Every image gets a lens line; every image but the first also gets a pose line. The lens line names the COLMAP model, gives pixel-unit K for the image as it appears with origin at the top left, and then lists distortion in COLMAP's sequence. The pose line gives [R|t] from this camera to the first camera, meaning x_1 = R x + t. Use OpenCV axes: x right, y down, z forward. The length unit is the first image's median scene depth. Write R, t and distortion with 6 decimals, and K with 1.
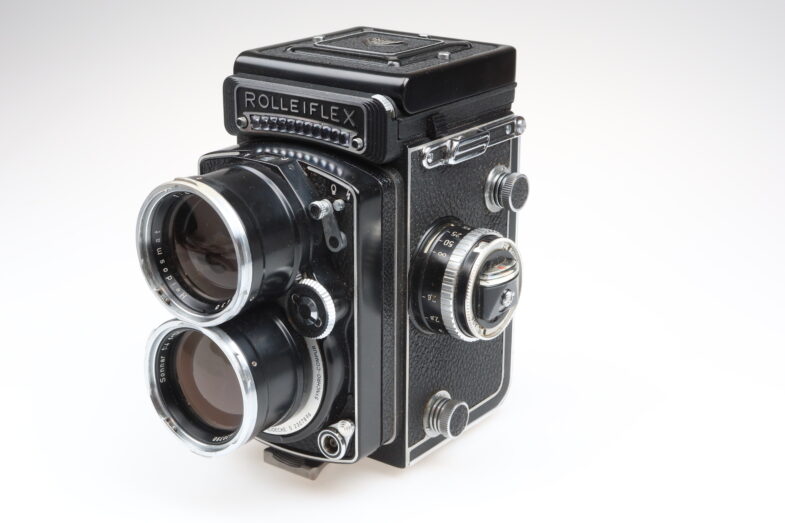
lens RADIAL K [[1243.0, 0, 392.1], [0, 1243.0, 263.5], [0, 0, 1]] dist [-0.003654, 0.000000]
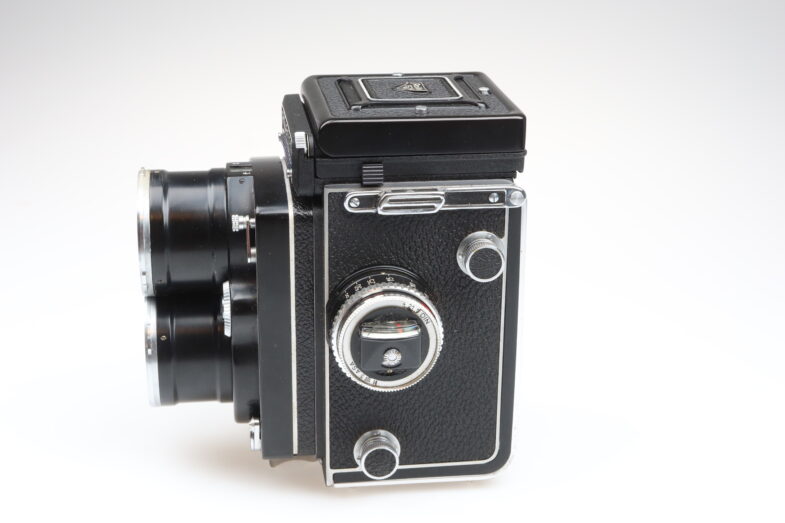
lens RADIAL K [[1243.0, 0, 390.9], [0, 1243.0, 258.7], [0, 0, 1]] dist [-0.003654, 0.000000]
pose [[0.702688, 0.255912, -0.663881, 0.713804], [-0.243152, 0.963271, 0.113956, -0.157433], [0.668660, 0.081348, 0.739105, 0.251330]]
